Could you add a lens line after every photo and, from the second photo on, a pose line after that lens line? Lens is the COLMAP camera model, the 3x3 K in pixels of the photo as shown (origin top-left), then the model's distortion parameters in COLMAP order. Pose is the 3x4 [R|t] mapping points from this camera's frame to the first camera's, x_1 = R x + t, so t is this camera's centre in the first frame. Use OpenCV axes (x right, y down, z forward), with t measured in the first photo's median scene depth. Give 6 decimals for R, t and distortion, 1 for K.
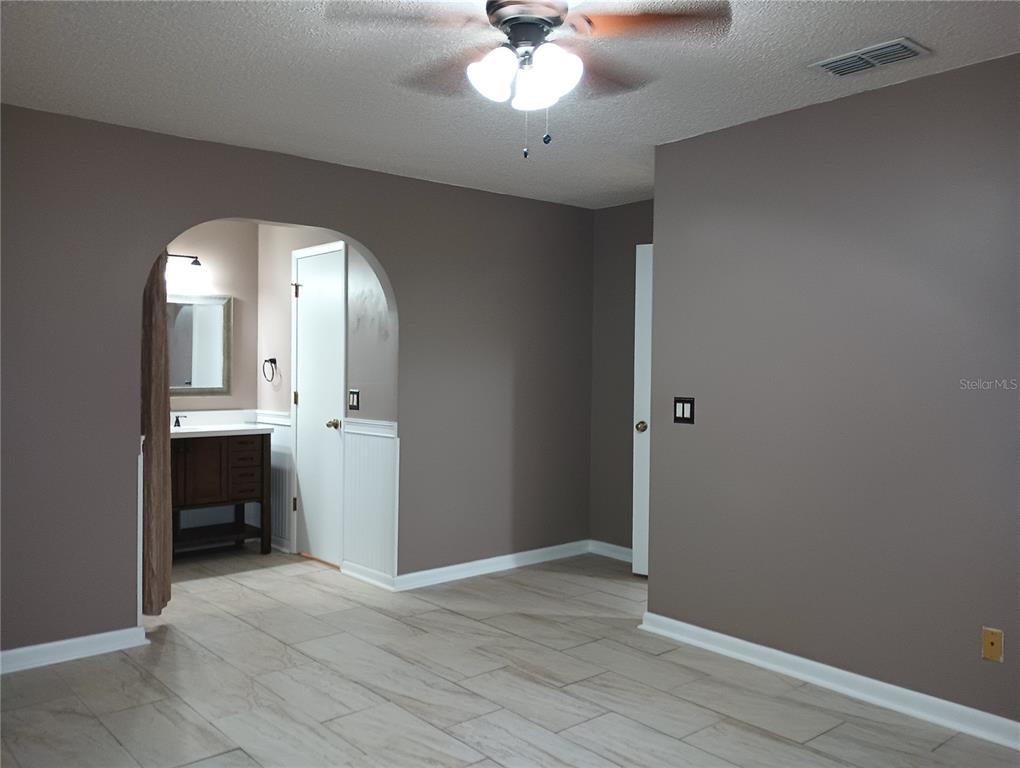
lens RADIAL K [[838.9, 0, 510.0], [0, 838.9, 384.0], [0, 0, 1]] dist [-0.000120, -0.000069]
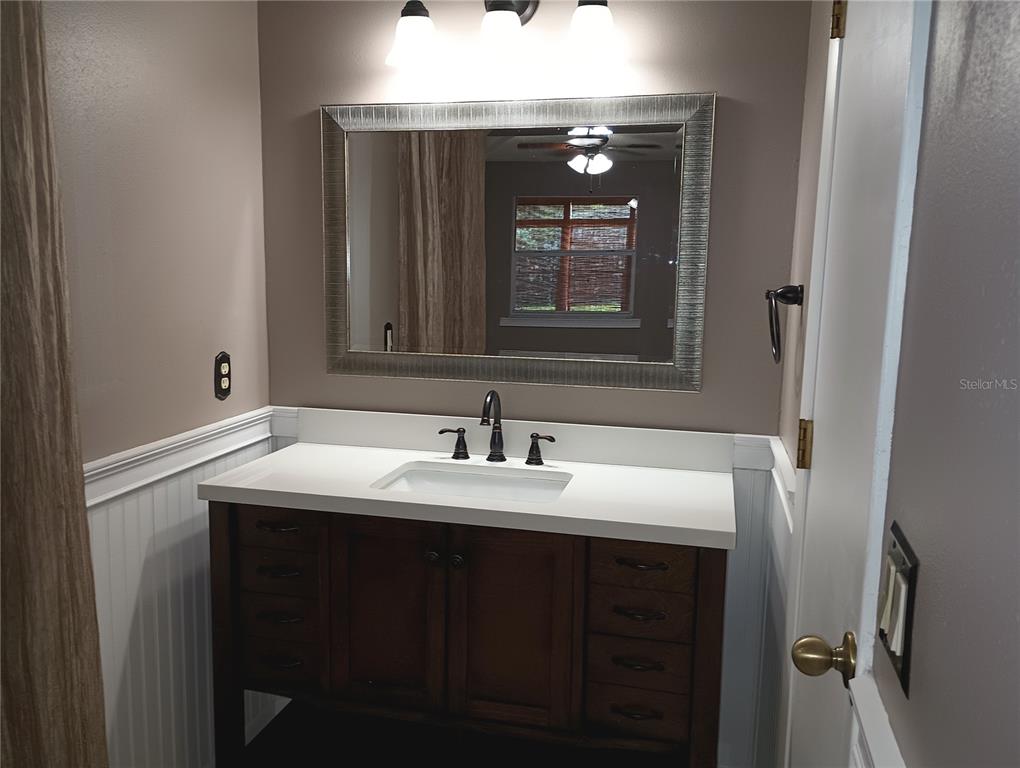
lens RADIAL K [[838.9, 0, 510.0], [0, 838.9, 384.0], [0, 0, 1]] dist [-0.000120, -0.000069]
pose [[0.573895, 0.117733, -0.810422, -0.099998], [-0.030377, 0.991991, 0.122599, -0.030144], [0.818366, -0.045740, 0.572875, 0.774490]]
